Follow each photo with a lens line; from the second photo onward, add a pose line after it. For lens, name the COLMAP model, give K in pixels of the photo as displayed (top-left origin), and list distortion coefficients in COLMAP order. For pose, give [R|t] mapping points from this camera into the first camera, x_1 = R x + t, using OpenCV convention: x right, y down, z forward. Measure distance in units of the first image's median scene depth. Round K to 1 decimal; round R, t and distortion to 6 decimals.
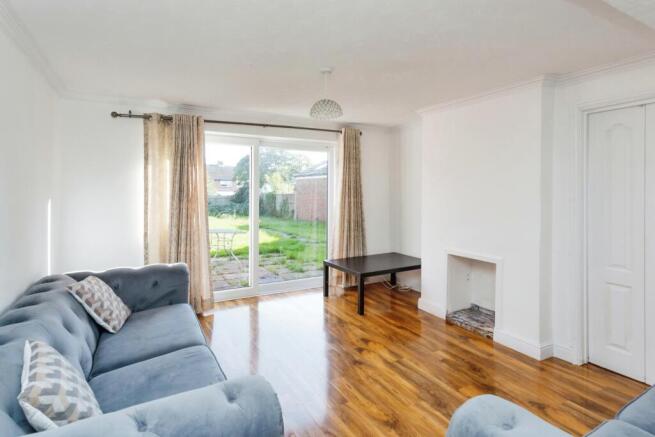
lens RADIAL K [[331.5, 0, 327.2], [0, 331.5, 190.5], [0, 0, 1]] dist [0.000073, -0.000049]
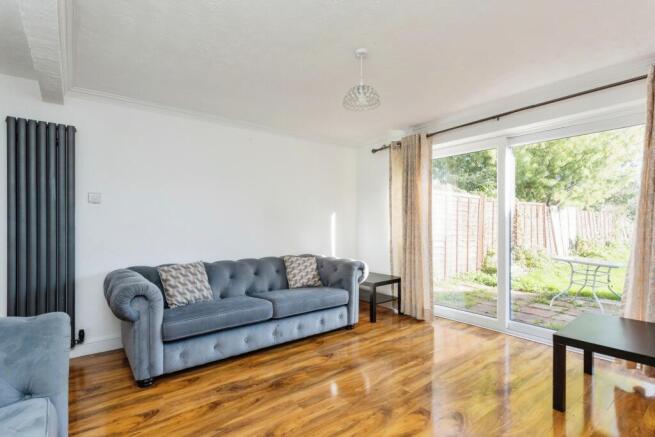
lens RADIAL K [[323.7, 0, 327.2], [0, 323.7, 226.9], [0, 0, 1]] dist [0.000434, 0.000090]
pose [[0.162205, 0.007698, -0.986727, 0.611138], [0.003556, 0.999959, 0.008385, 0.067037], [0.986751, -0.004869, 0.162171, 0.569886]]
